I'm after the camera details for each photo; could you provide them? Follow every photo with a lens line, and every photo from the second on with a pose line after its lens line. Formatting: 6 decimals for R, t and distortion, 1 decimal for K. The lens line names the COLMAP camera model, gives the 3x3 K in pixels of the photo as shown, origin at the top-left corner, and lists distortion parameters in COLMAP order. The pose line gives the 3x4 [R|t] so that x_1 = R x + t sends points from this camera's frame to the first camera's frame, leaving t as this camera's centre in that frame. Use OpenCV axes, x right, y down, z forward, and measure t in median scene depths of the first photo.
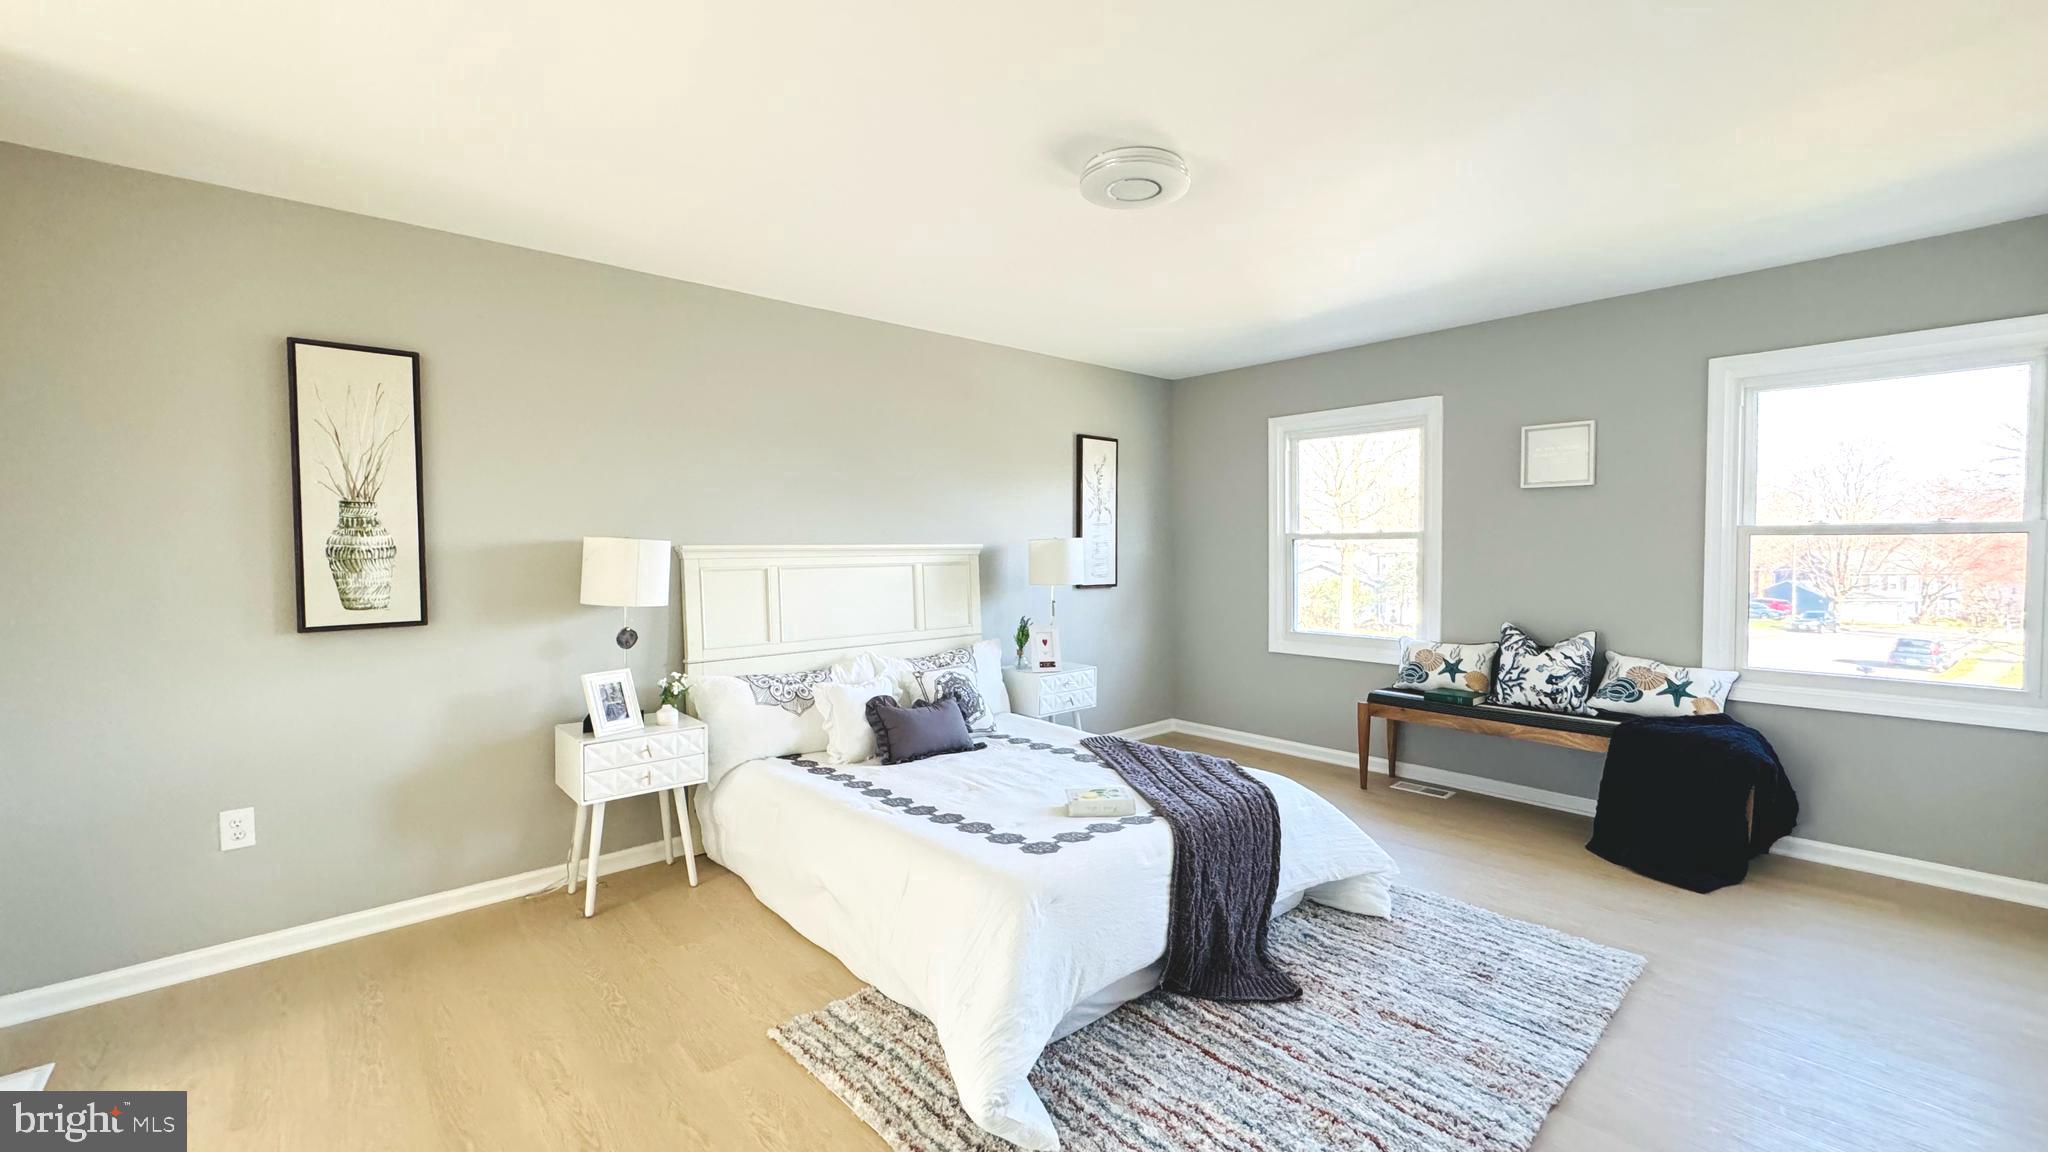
lens RADIAL K [[852.6, 0, 1025.0], [0, 852.6, 573.9], [0, 0, 1]] dist [-0.000991, 0.000322]
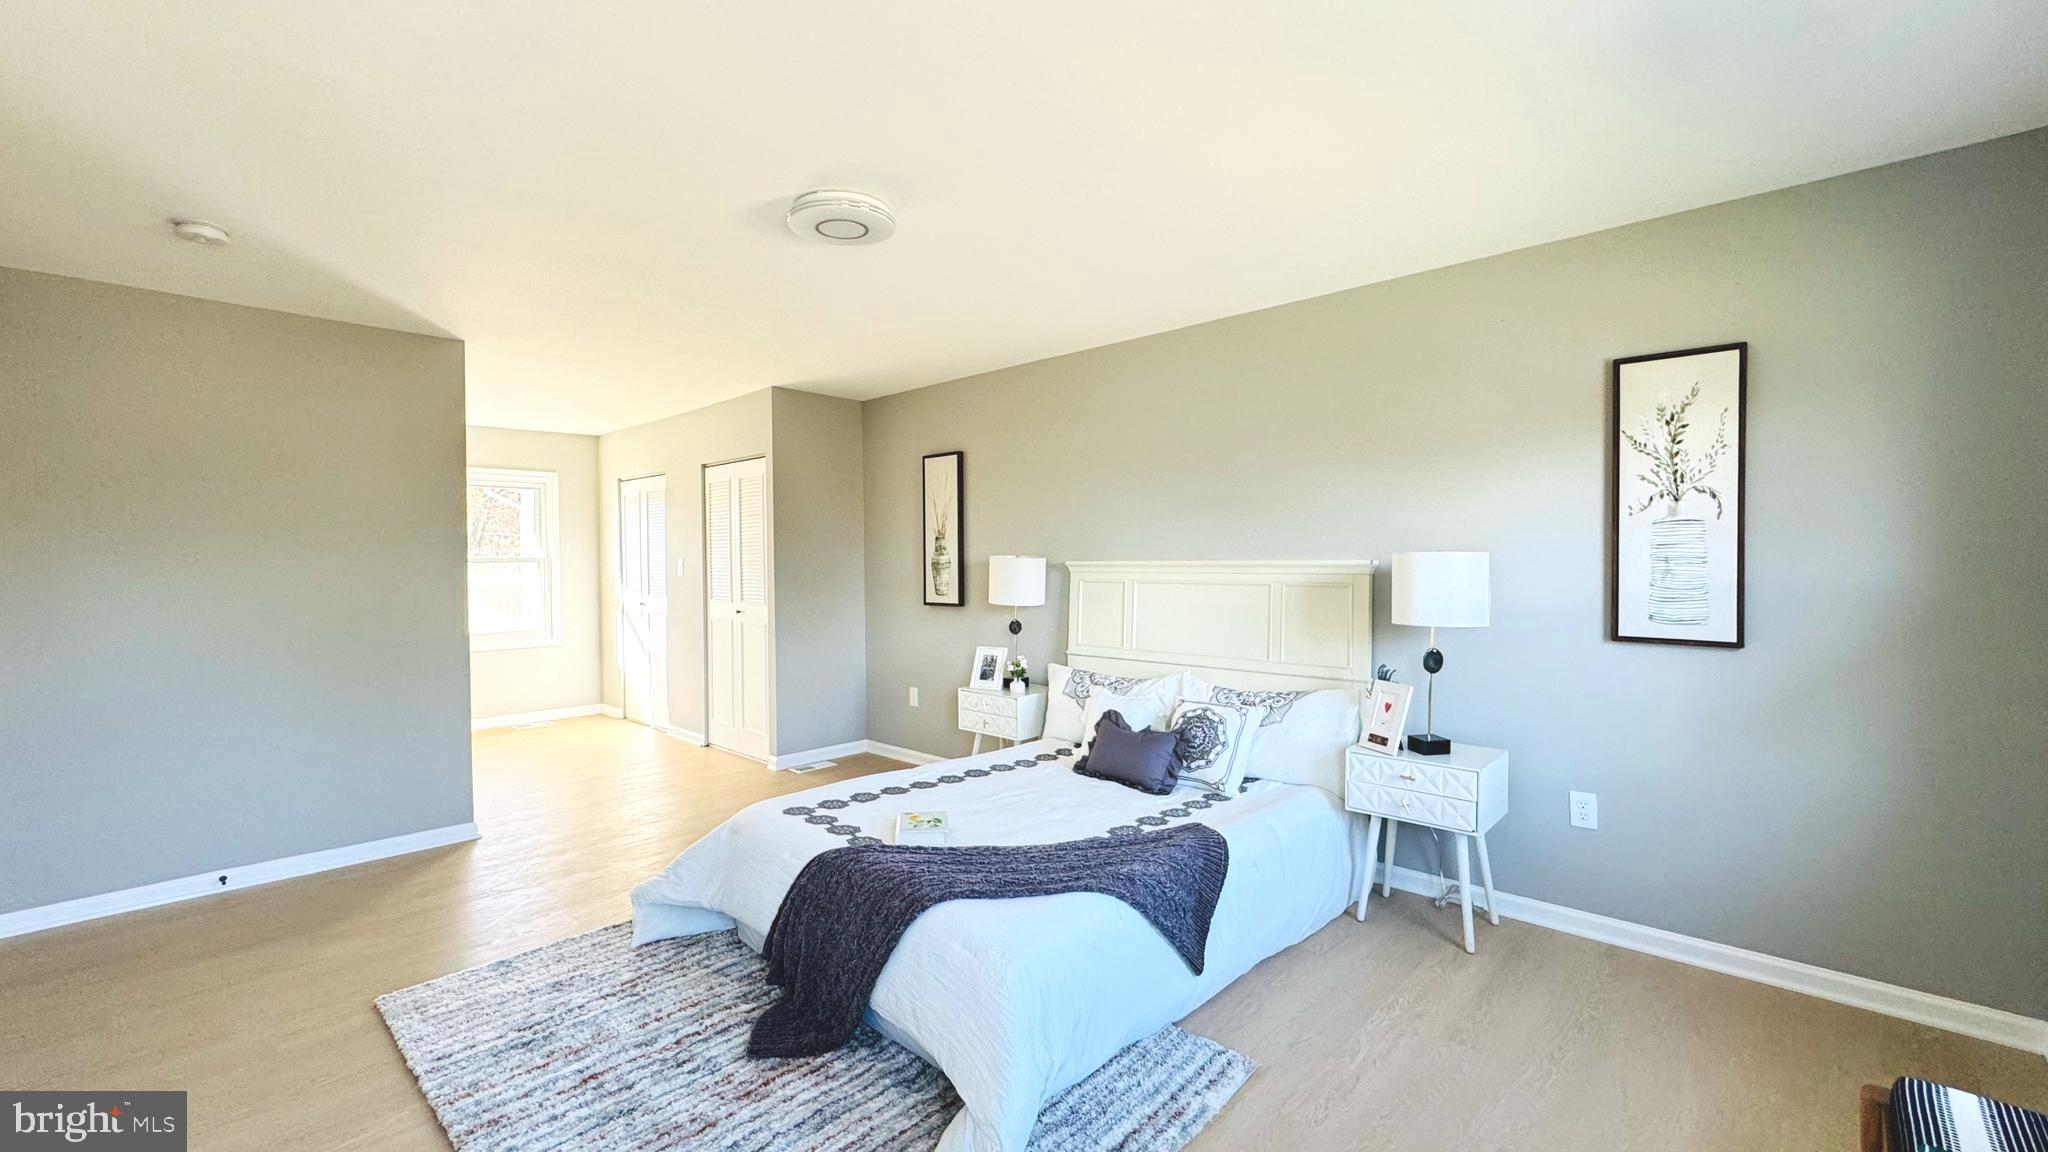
lens RADIAL K [[862.0, 0, 1024.0], [0, 862.0, 576.0], [0, 0, 1]] dist [0.075563, 0.000065]
pose [[0.067340, 0.022279, -0.997481, 0.721912], [-0.032064, 0.999283, 0.020154, -0.029033], [0.997215, 0.030626, 0.068006, 0.694807]]
